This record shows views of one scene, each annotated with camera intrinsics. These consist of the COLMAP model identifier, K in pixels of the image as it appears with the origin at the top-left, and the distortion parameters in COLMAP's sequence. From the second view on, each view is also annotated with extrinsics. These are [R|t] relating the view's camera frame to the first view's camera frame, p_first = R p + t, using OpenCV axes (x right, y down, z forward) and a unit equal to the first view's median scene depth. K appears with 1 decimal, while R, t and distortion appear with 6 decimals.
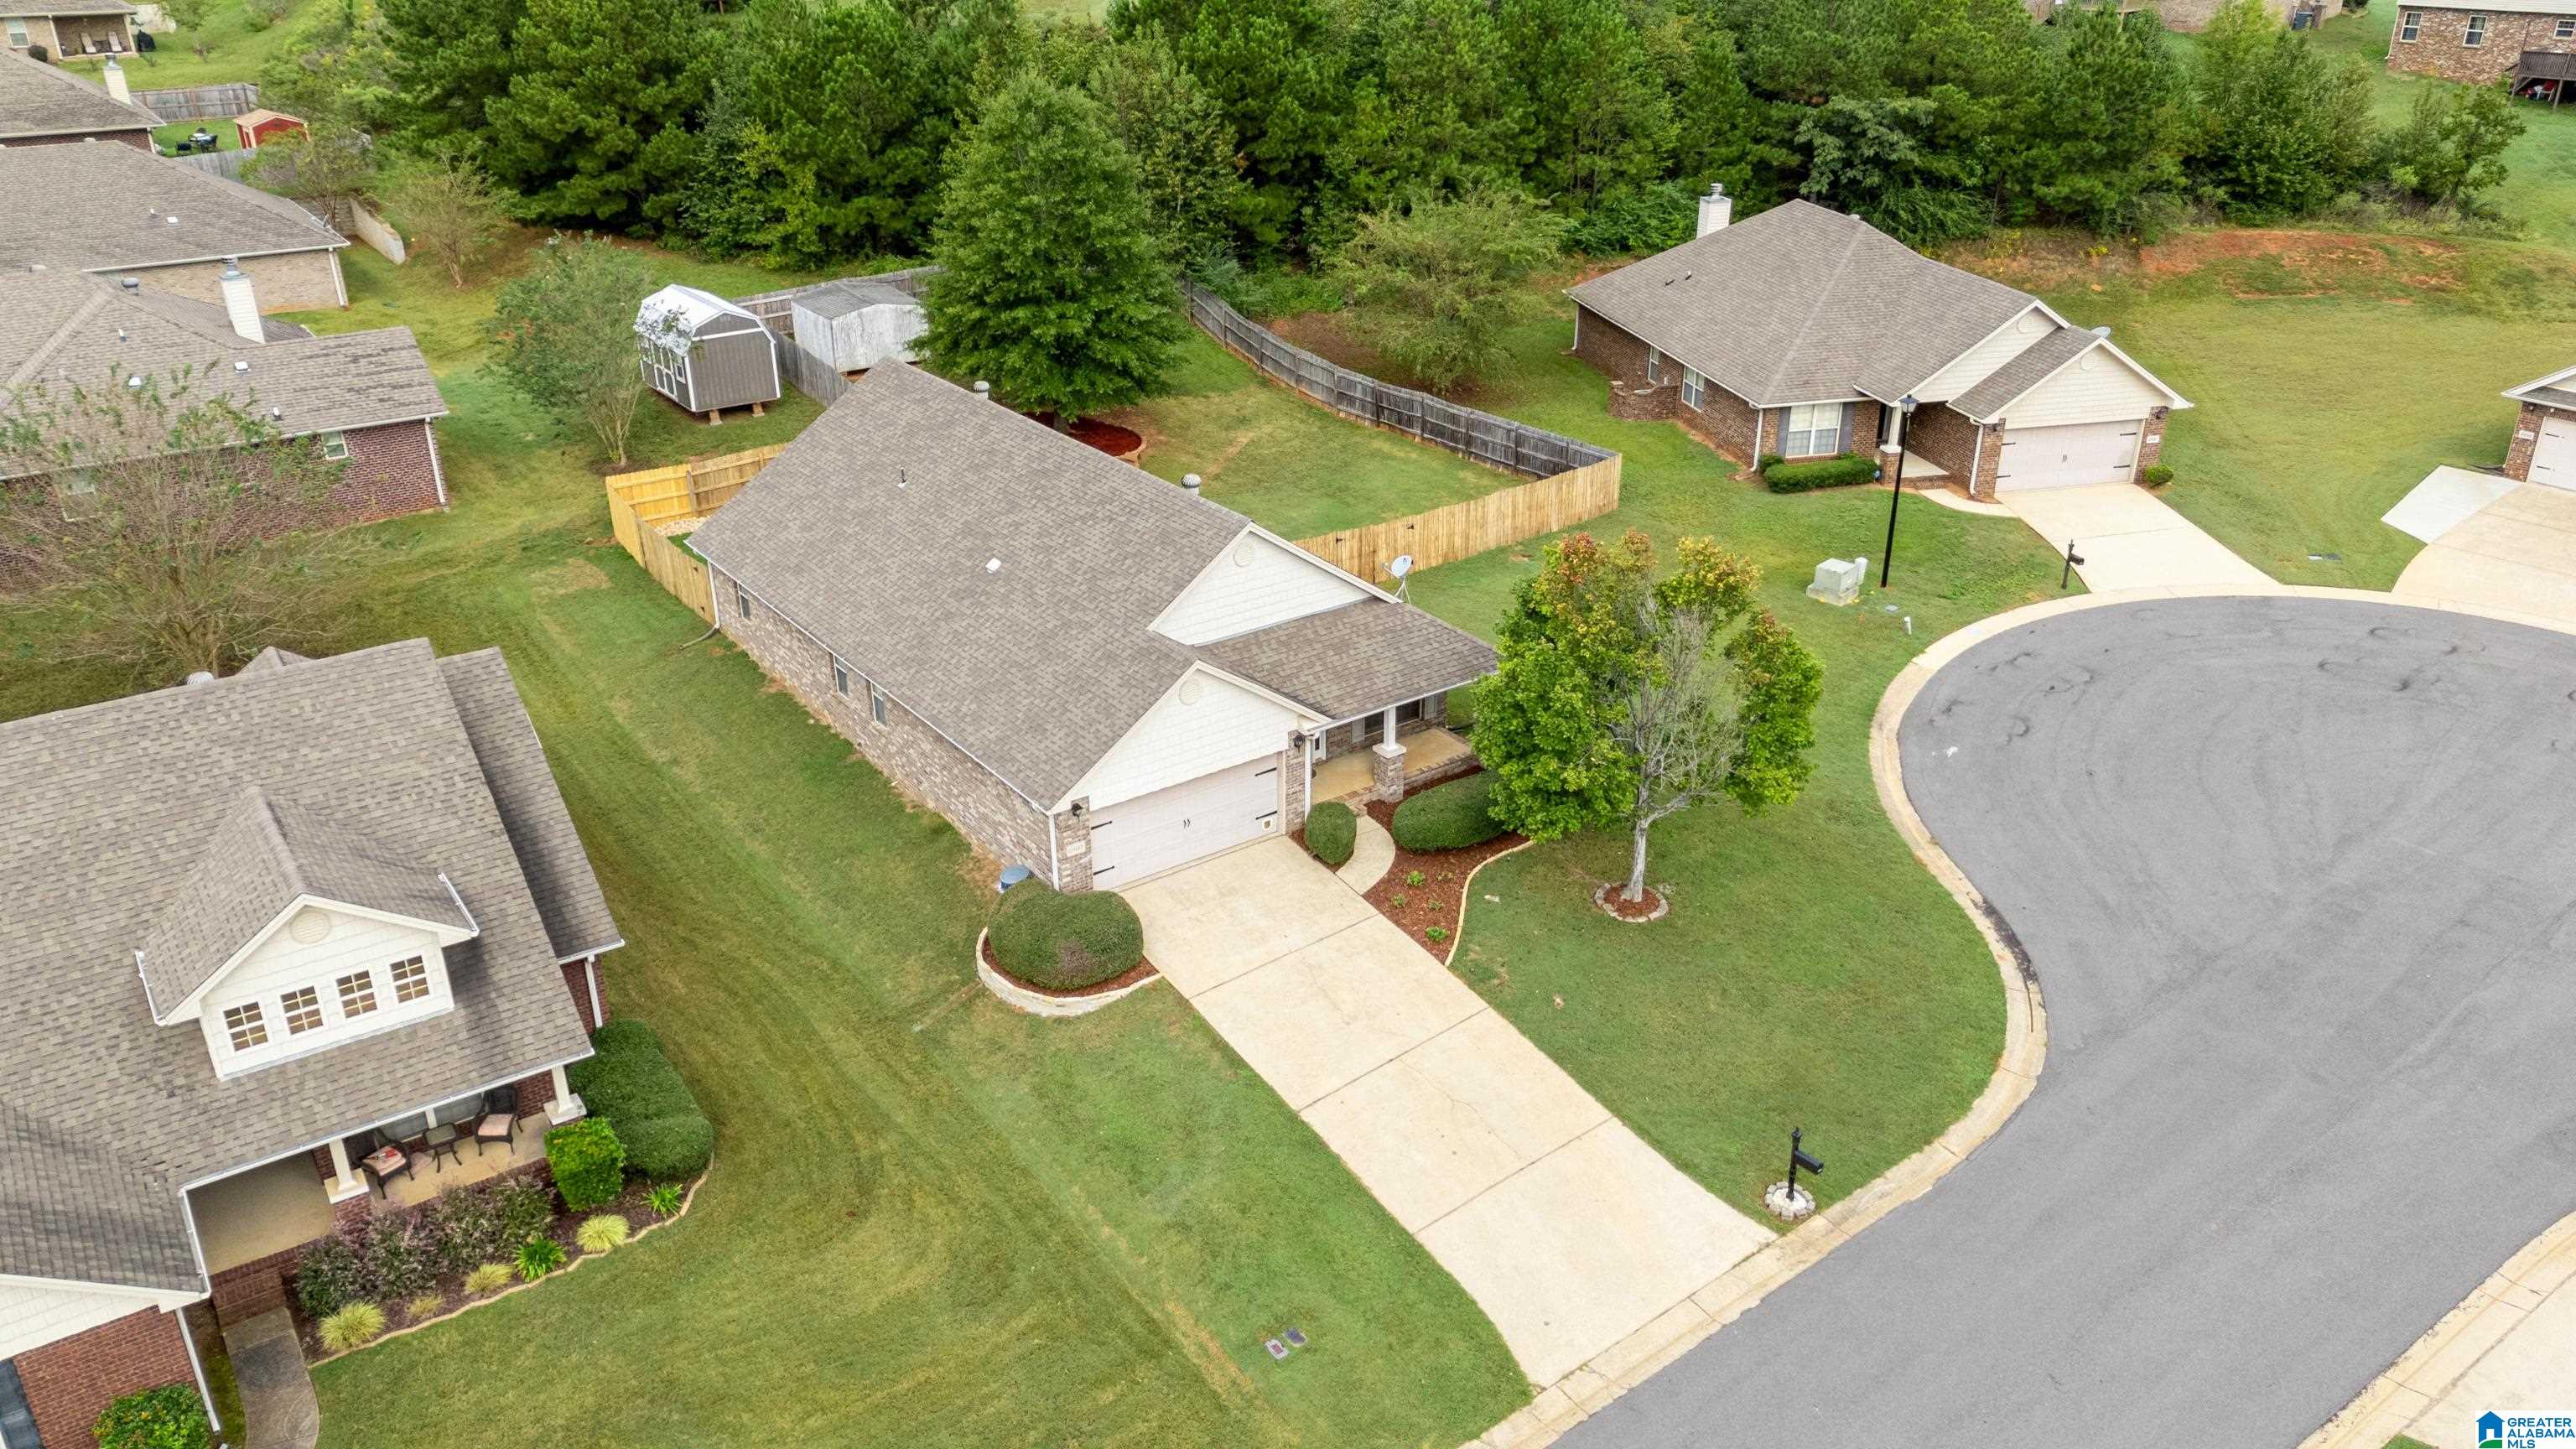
lens RADIAL K [[1885.4, 0, 1288.0], [0, 1885.4, 724.5], [0, 0, 1]] dist [0.080762, -0.080336]
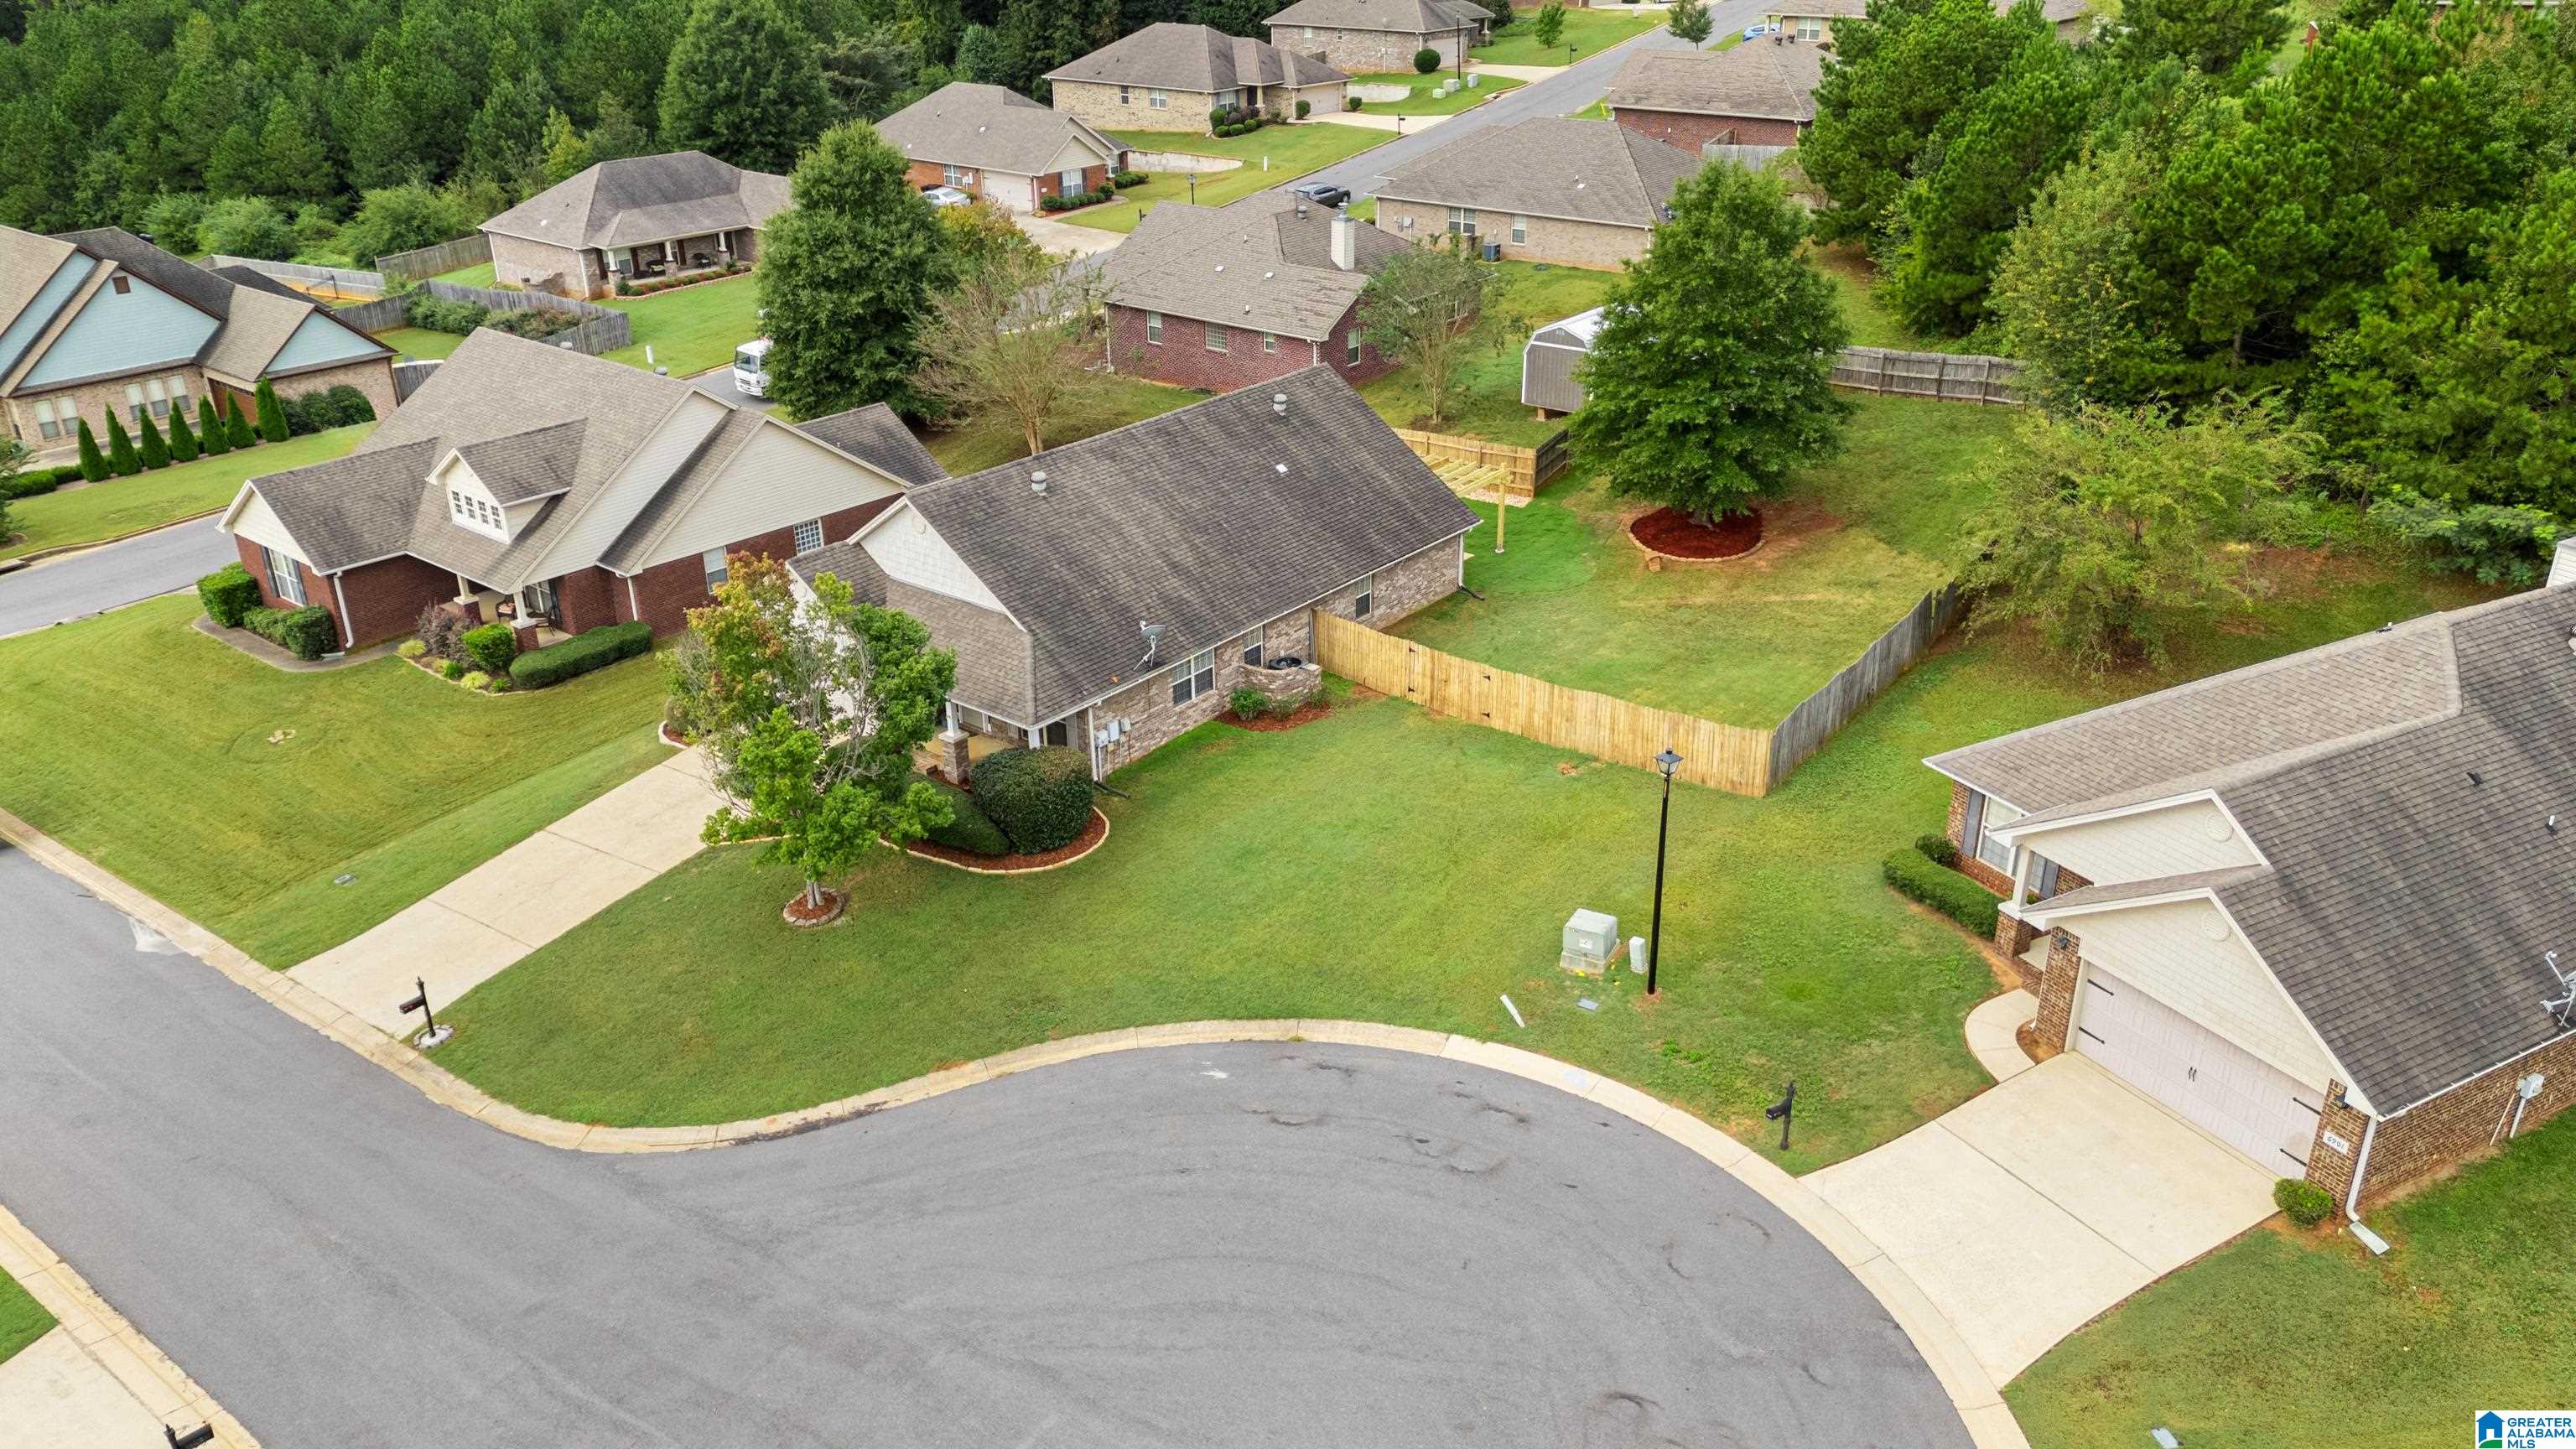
lens RADIAL K [[1885.4, 0, 1288.0], [0, 1885.4, 724.5], [0, 0, 1]] dist [0.080762, -0.080336]
pose [[0.263826, 0.405137, -0.875363, 0.873440], [-0.395901, 0.873033, 0.284738, -0.314801], [0.879578, 0.271435, 0.390723, 0.571428]]
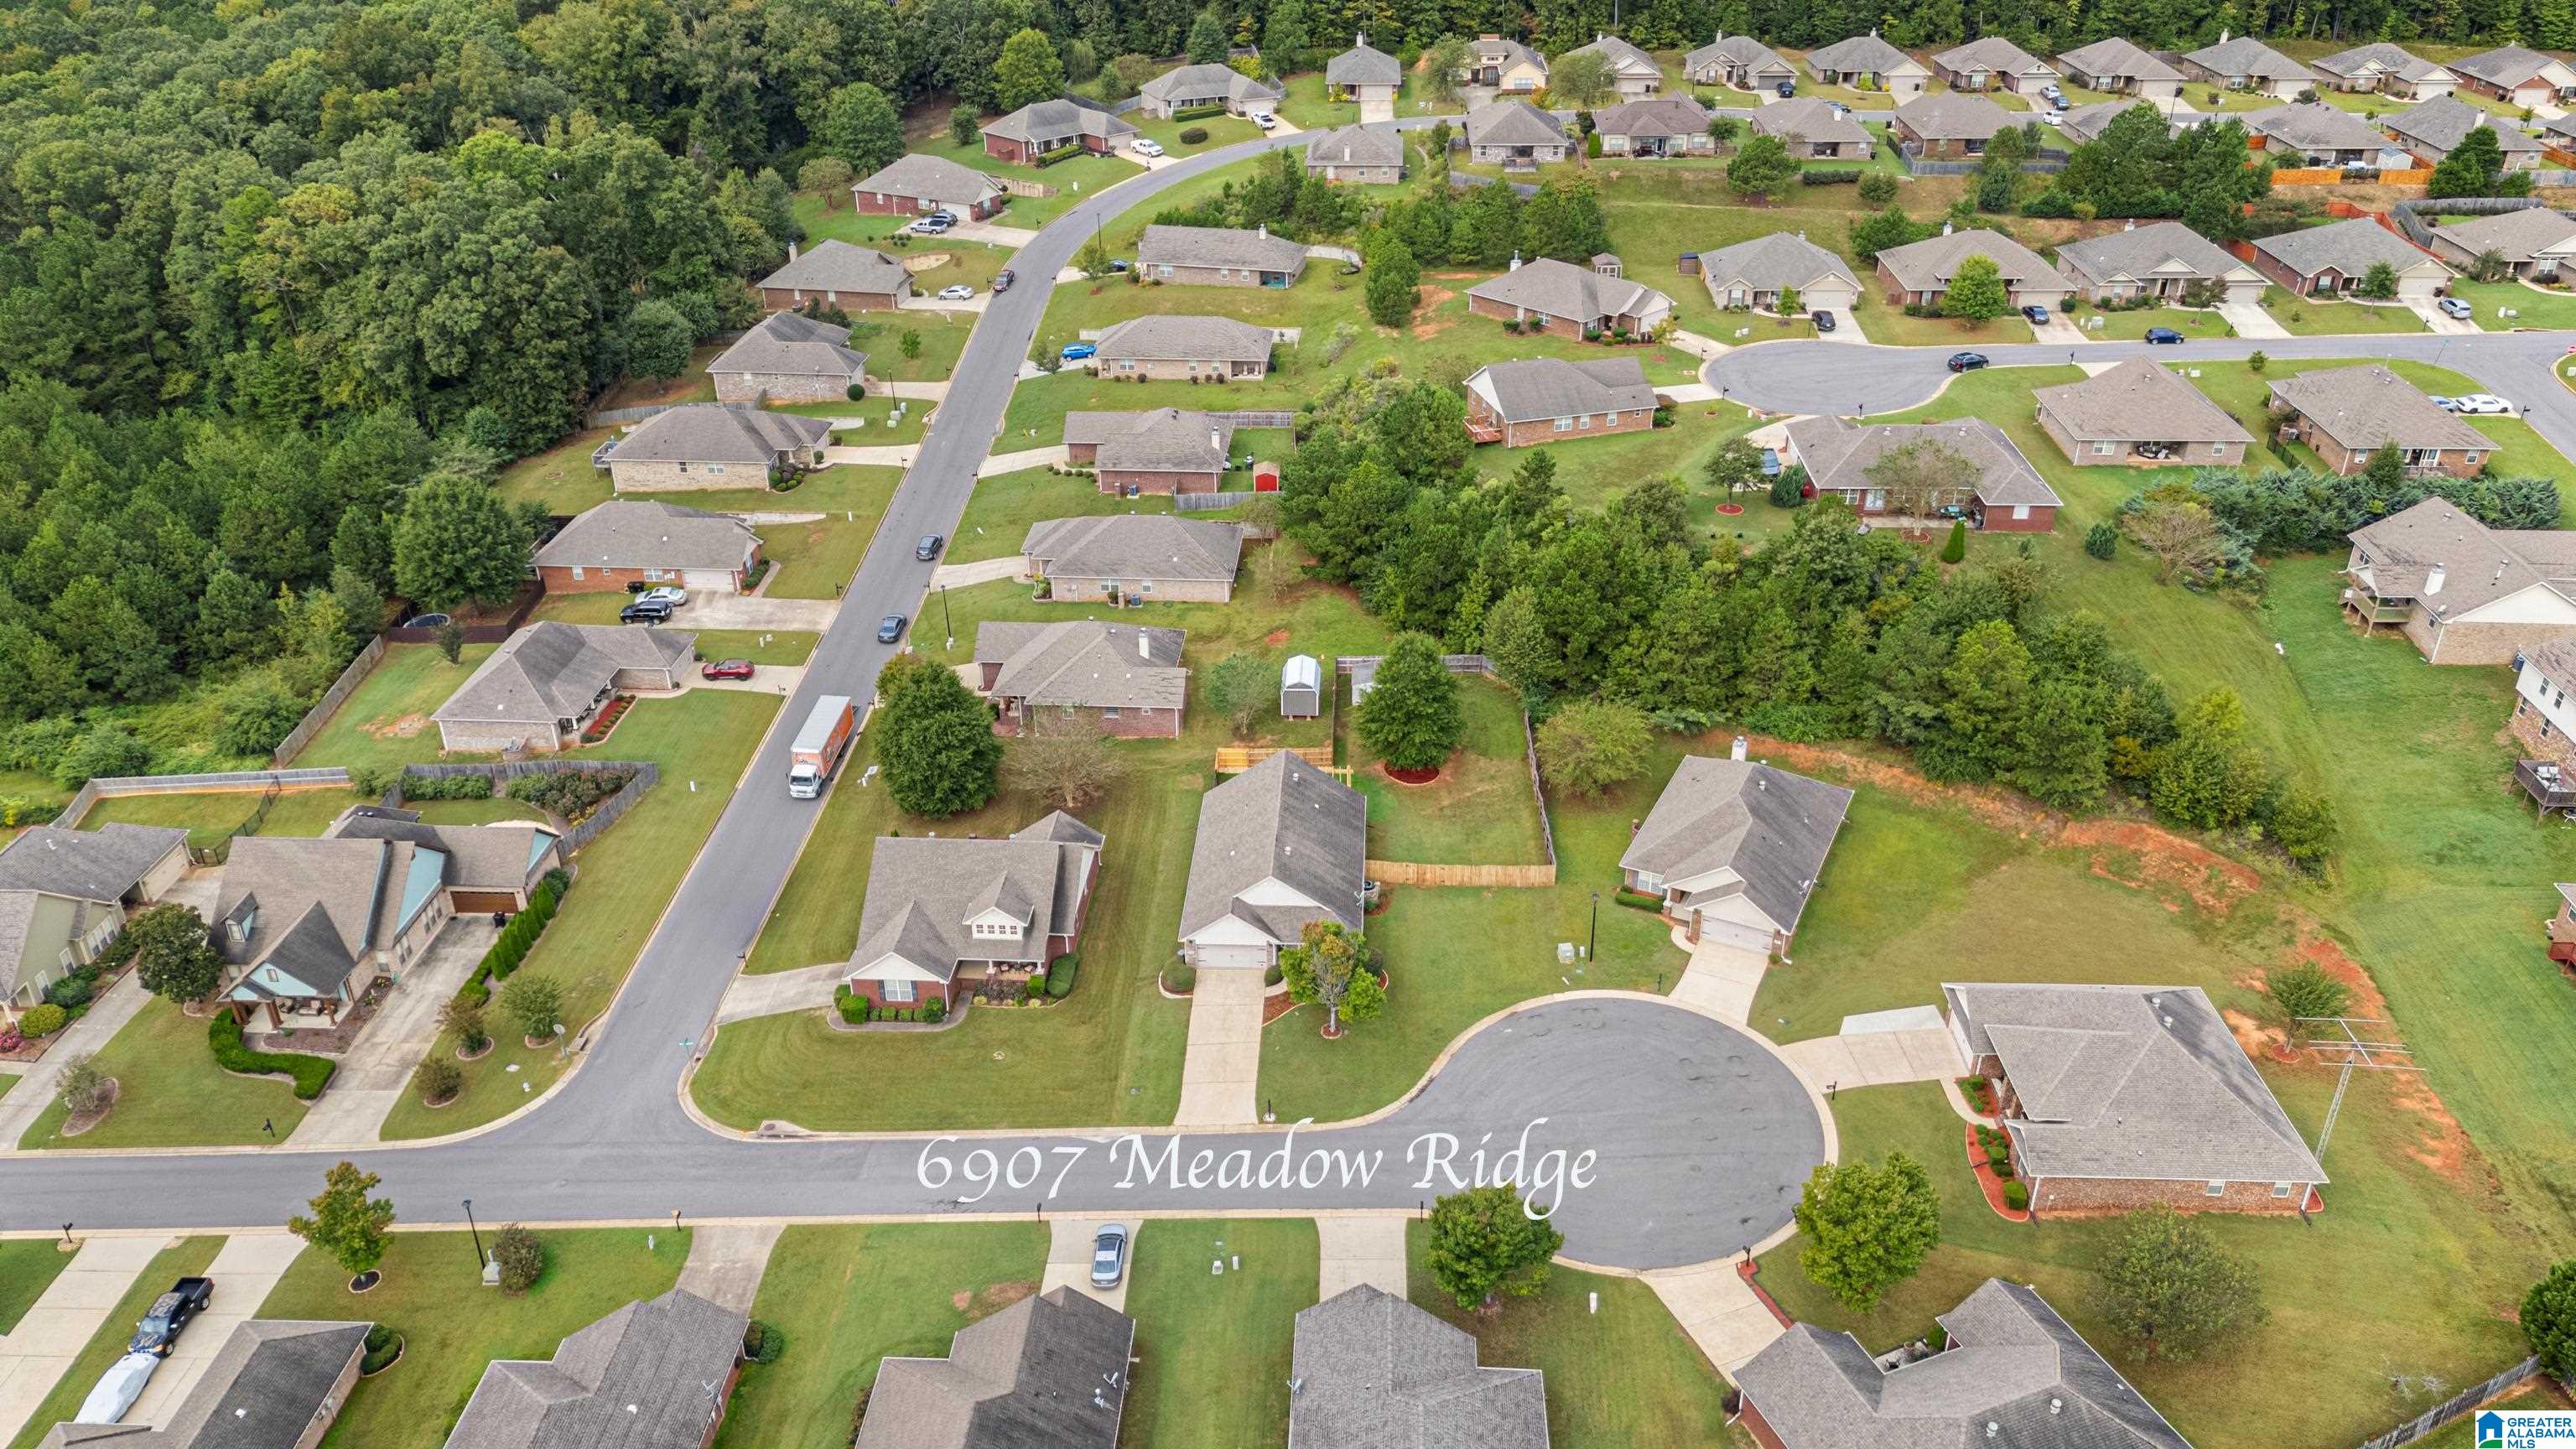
lens RADIAL K [[1885.4, 0, 1288.0], [0, 1885.4, 724.5], [0, 0, 1]] dist [0.080762, -0.080336]
pose [[0.778780, 0.299370, -0.551253, 1.258641], [-0.259498, 0.953805, 0.151380, -0.628825], [0.571106, 0.025157, 0.820491, -1.212717]]
